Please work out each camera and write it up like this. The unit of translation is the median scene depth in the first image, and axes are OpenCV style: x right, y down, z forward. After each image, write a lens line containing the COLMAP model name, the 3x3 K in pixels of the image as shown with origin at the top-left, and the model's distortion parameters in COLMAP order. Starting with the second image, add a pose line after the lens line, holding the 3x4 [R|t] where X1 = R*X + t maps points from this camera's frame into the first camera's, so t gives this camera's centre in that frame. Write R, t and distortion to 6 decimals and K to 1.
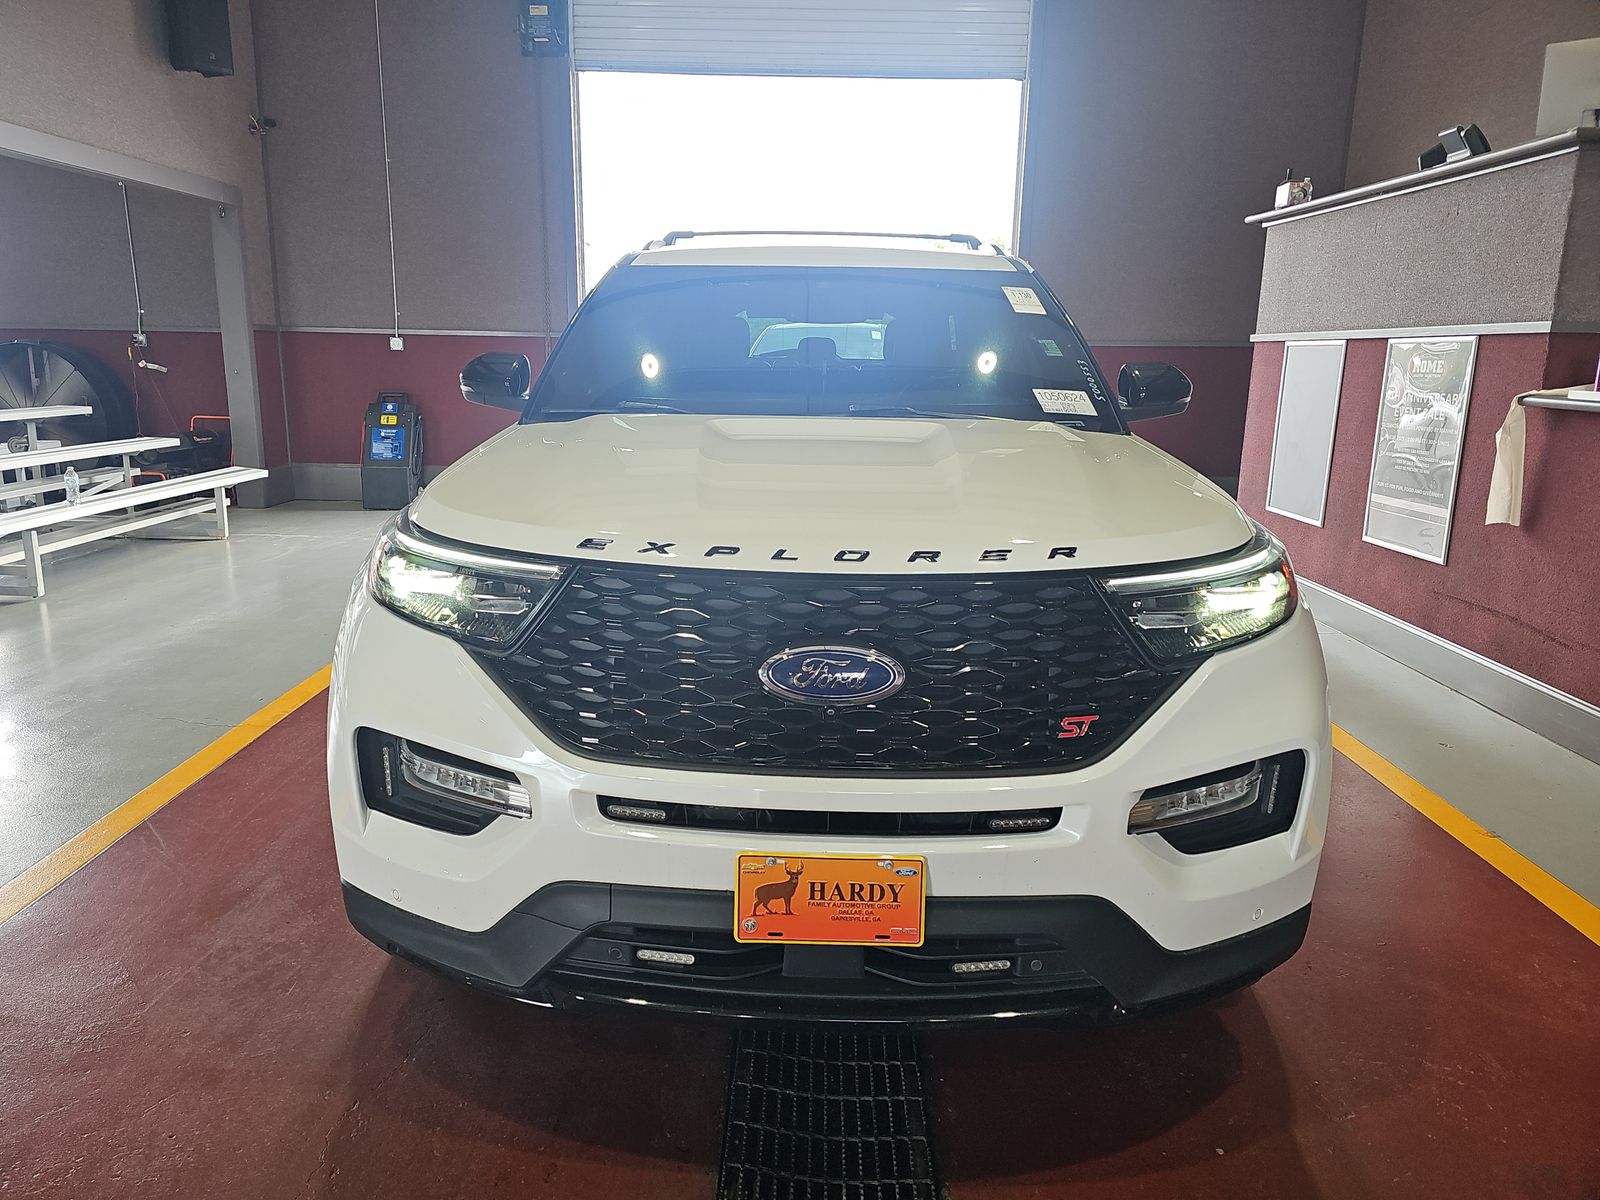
lens RADIAL K [[1076.9, 0, 787.5], [0, 1076.9, 603.9], [0, 0, 1]] dist [0.029529, -0.015953]
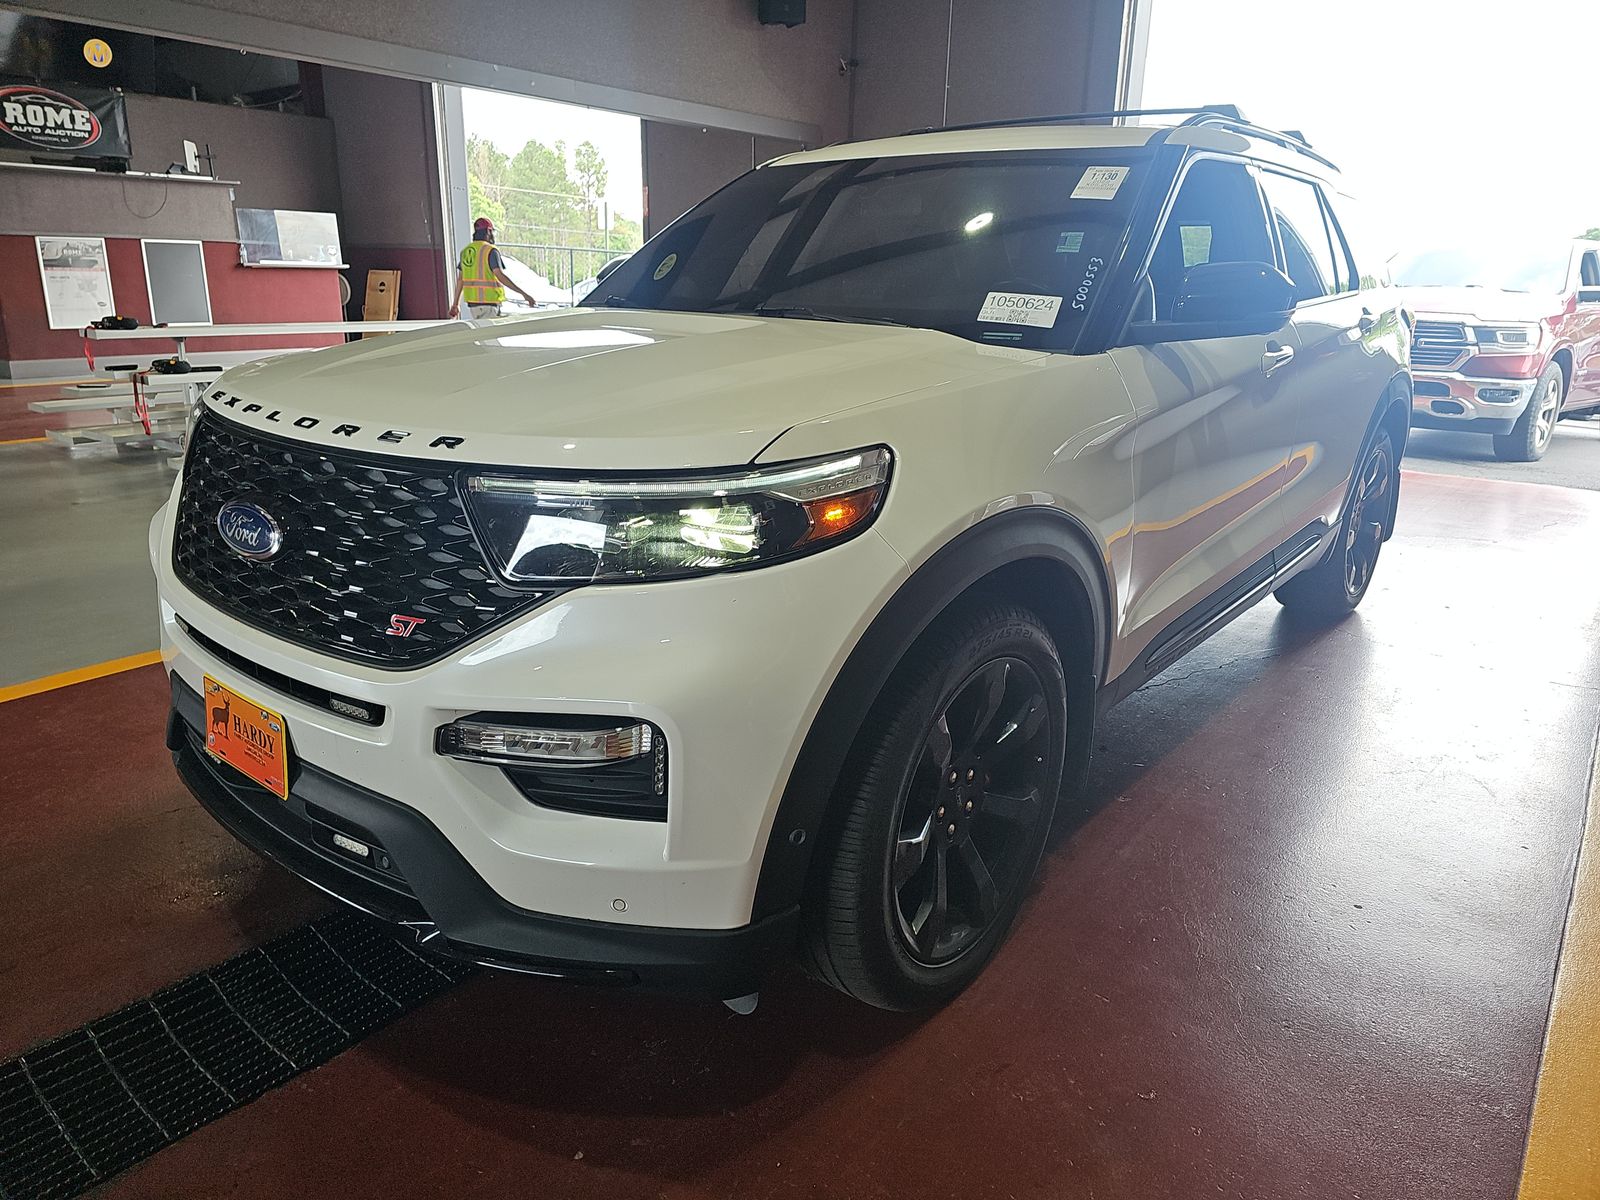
lens RADIAL K [[1075.6, 0, 798.3], [0, 1075.6, 596.0], [0, 0, 1]] dist [0.009021, 0.001163]
pose [[0.787831, 0.183484, -0.587926, 0.747126], [-0.154054, 0.982955, 0.100333, -0.040409], [0.596314, 0.011527, 0.802669, 0.313815]]
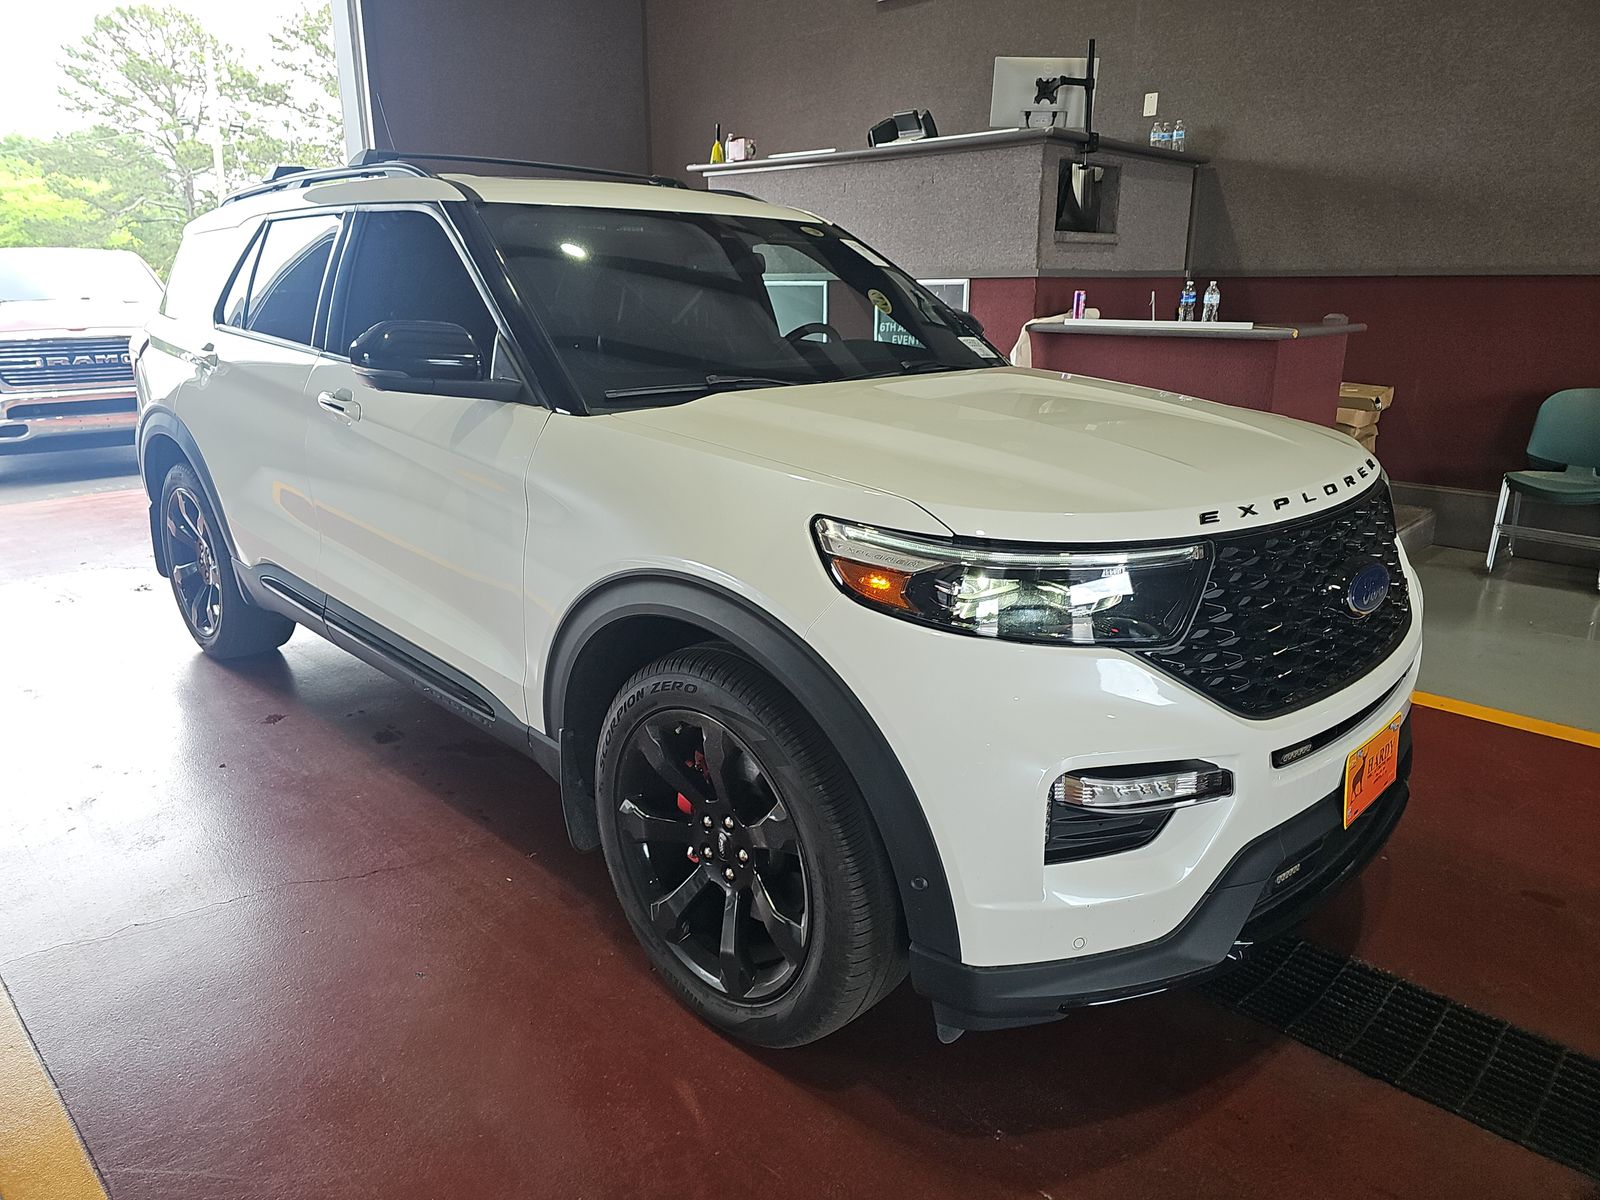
lens RADIAL K [[1076.9, 0, 791.5], [0, 1076.9, 591.9], [0, 0, 1]] dist [0.029529, -0.015953]
pose [[0.679369, -0.215236, 0.701521, -0.843100], [0.176907, 0.975858, 0.128086, -0.134601], [-0.712153, 0.037086, 0.701044, 0.408410]]
